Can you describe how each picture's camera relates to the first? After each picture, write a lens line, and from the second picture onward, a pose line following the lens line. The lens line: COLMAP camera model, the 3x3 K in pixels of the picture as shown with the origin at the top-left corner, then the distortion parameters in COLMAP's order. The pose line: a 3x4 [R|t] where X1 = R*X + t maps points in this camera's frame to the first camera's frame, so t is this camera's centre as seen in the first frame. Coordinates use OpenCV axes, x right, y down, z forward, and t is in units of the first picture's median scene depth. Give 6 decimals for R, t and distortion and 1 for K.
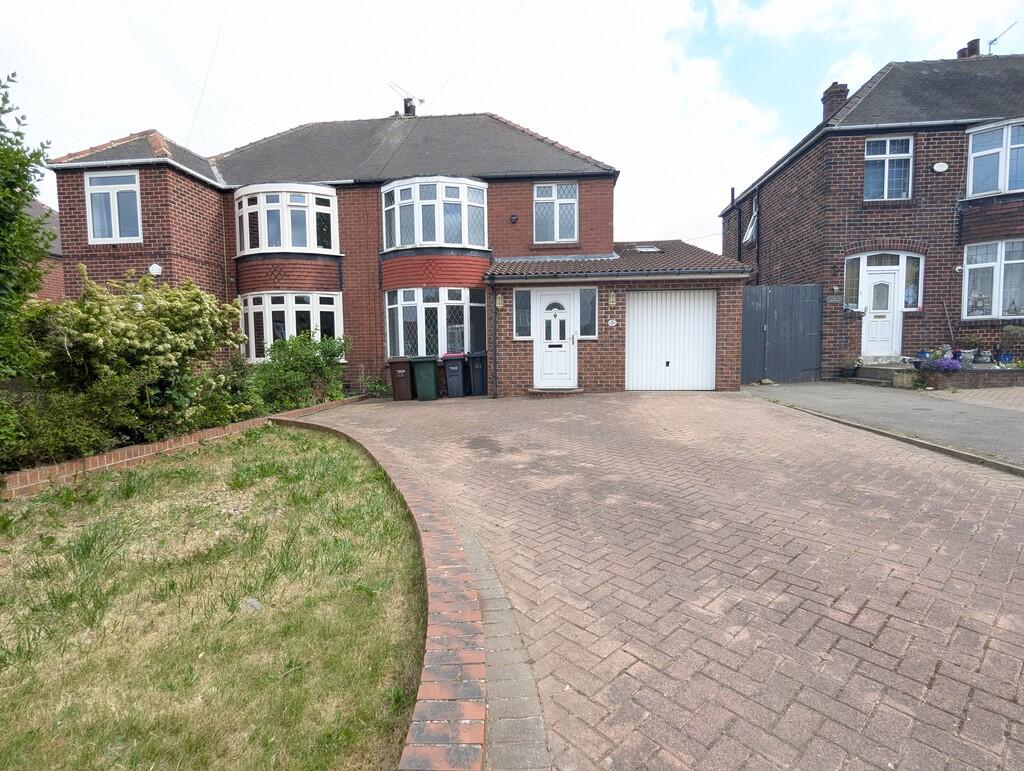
lens RADIAL K [[487.9, 0, 514.2], [0, 487.9, 384.0], [0, 0, 1]] dist [-0.004133, 0.002250]
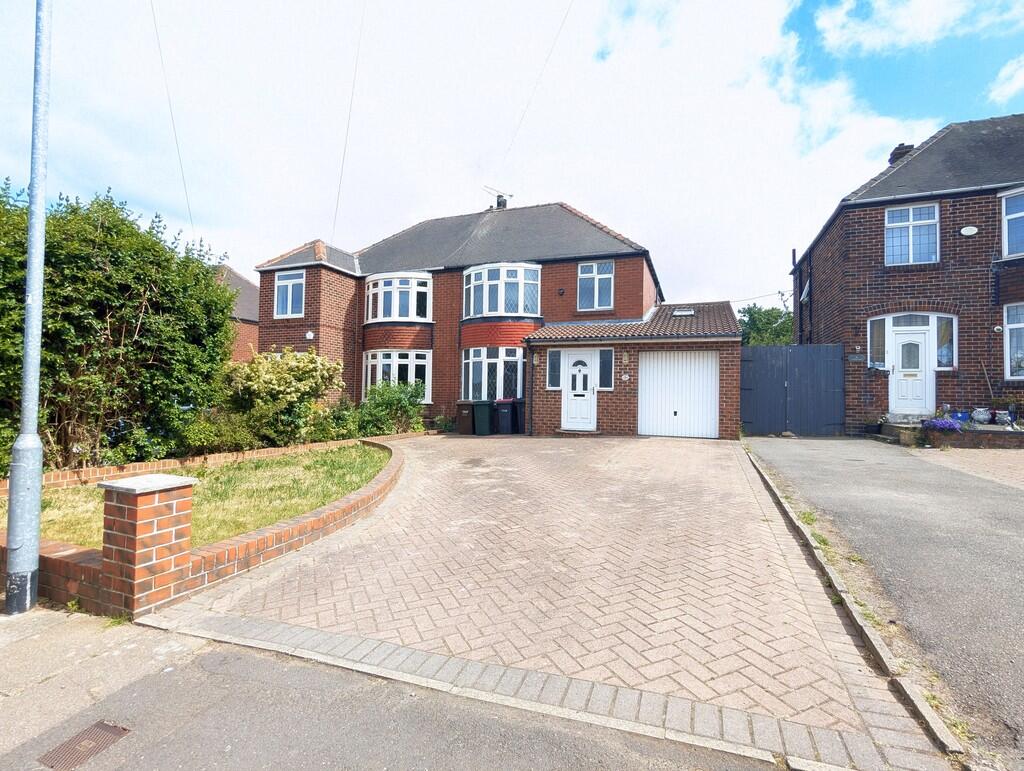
lens RADIAL K [[487.9, 0, 514.3], [0, 487.9, 383.7], [0, 0, 1]] dist [-0.004133, 0.002250]
pose [[0.960826, 0.020420, -0.276398, 0.244908], [-0.046663, 0.994964, -0.088704, 0.008235], [0.273195, 0.098127, 0.956941, -0.202921]]
